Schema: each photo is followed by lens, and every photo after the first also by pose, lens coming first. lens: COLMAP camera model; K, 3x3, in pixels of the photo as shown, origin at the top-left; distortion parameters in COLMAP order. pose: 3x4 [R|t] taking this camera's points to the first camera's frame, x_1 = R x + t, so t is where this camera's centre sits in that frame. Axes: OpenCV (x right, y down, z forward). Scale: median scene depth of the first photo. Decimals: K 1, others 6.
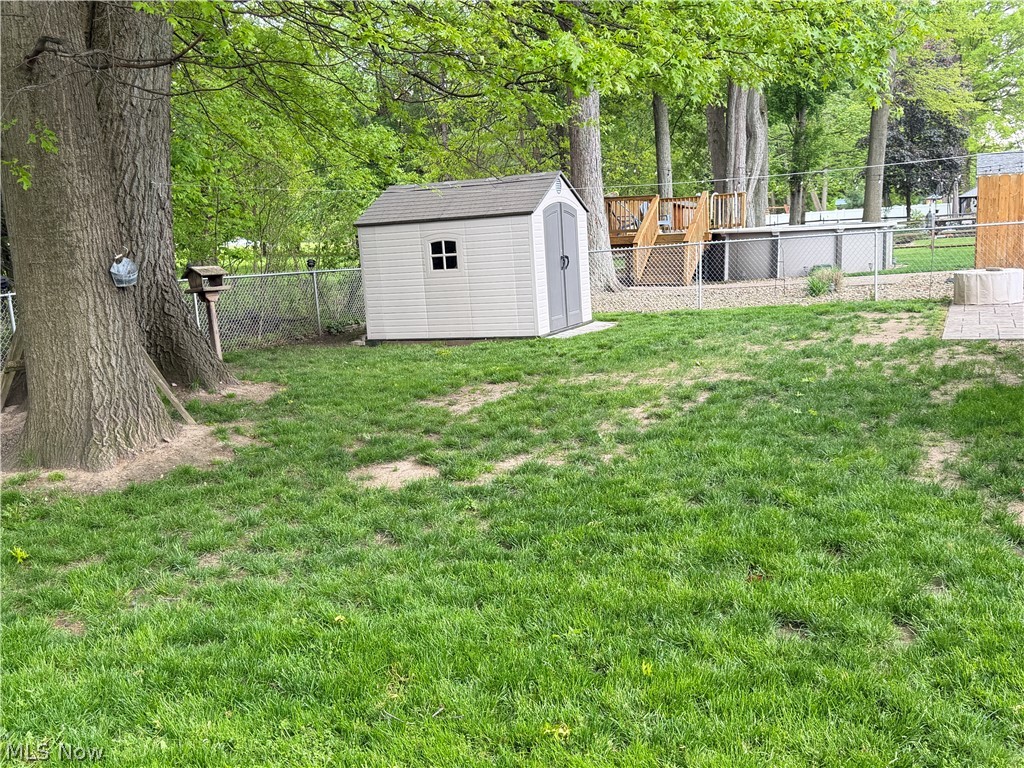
lens RADIAL K [[1011.3, 0, 512.5], [0, 1011.3, 386.4], [0, 0, 1]] dist [-0.002377, 0.000000]
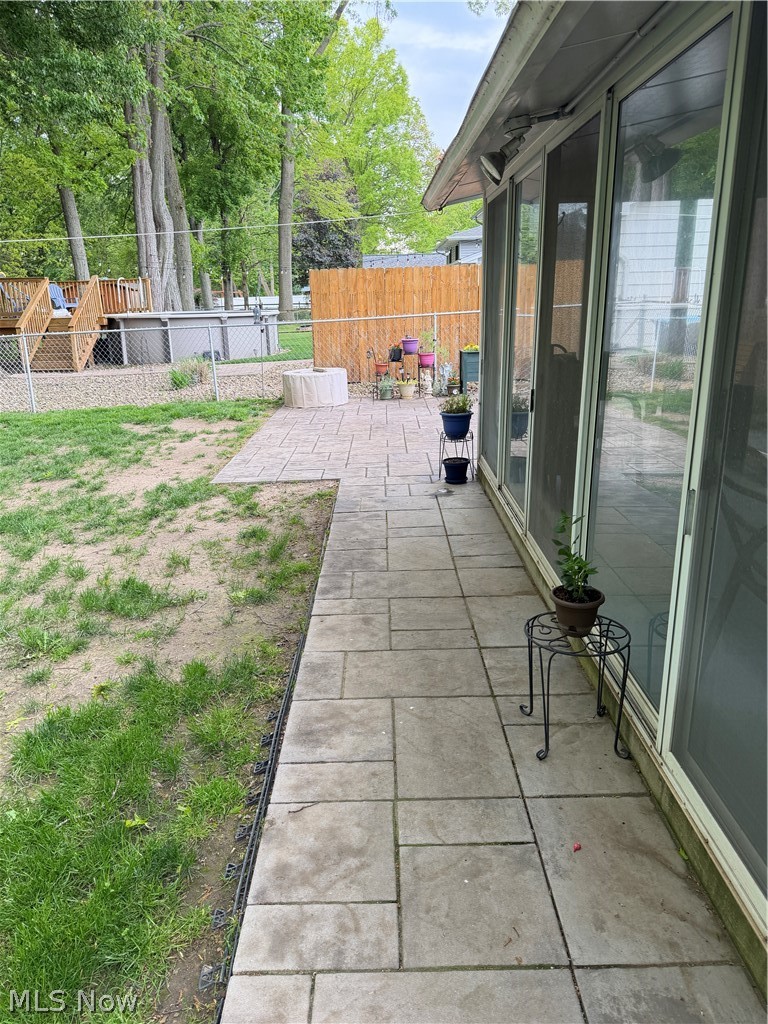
lens RADIAL K [[734.2, 0, 384.9], [0, 734.2, 511.1], [0, 0, 1]] dist [0.059147, -0.079572]
pose [[0.907385, -0.096224, 0.409138, 0.126317], [0.048919, 0.991003, 0.124578, -0.036140], [-0.417445, -0.093025, 0.903928, 0.176283]]
